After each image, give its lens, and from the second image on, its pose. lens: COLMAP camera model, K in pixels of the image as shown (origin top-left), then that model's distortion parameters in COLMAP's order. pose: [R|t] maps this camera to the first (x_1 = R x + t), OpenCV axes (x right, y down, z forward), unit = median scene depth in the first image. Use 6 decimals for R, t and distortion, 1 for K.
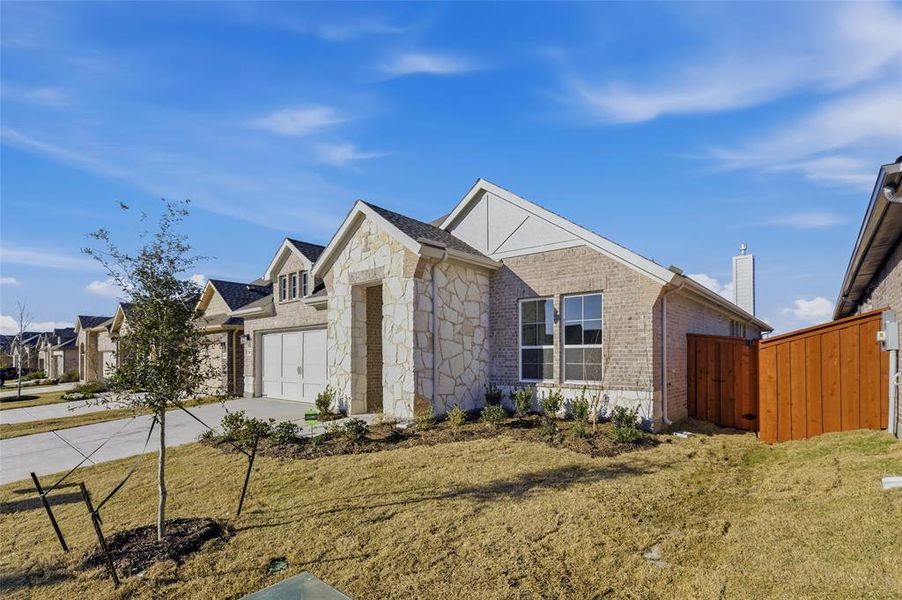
lens RADIAL K [[431.2, 0, 450.5], [0, 431.2, 353.6], [0, 0, 1]] dist [0.000006, 0.000044]
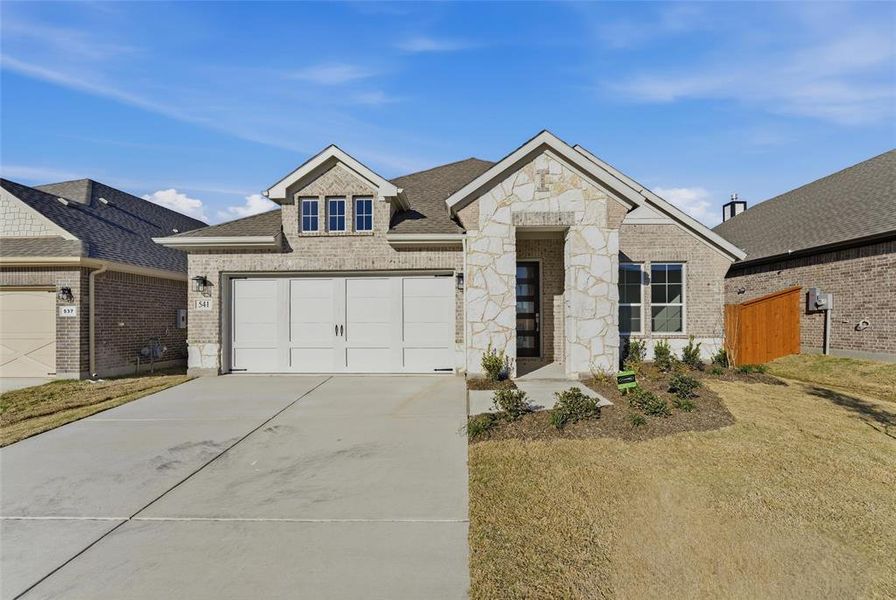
lens RADIAL K [[382.5, 0, 451.6], [0, 382.5, 321.1], [0, 0, 1]] dist [-0.000430, 0.000358]
pose [[0.774220, -0.001229, 0.632915, -0.817791], [-0.003378, 0.999976, 0.006074, 0.024691], [-0.632907, -0.006841, 0.774198, 0.497469]]
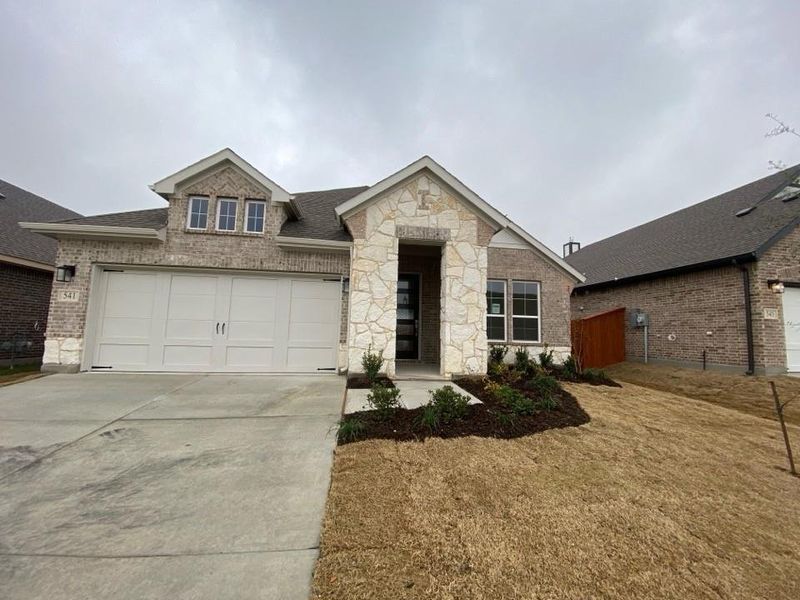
lens RADIAL K [[319.3, 0, 400.0], [0, 319.3, 300.0], [0, 0, 1]] dist [0.030311, -0.023452]
pose [[0.667603, 0.097700, 0.738080, -0.740116], [-0.034124, 0.994326, -0.100754, 0.047560], [-0.743735, 0.042078, 0.667148, 0.542503]]
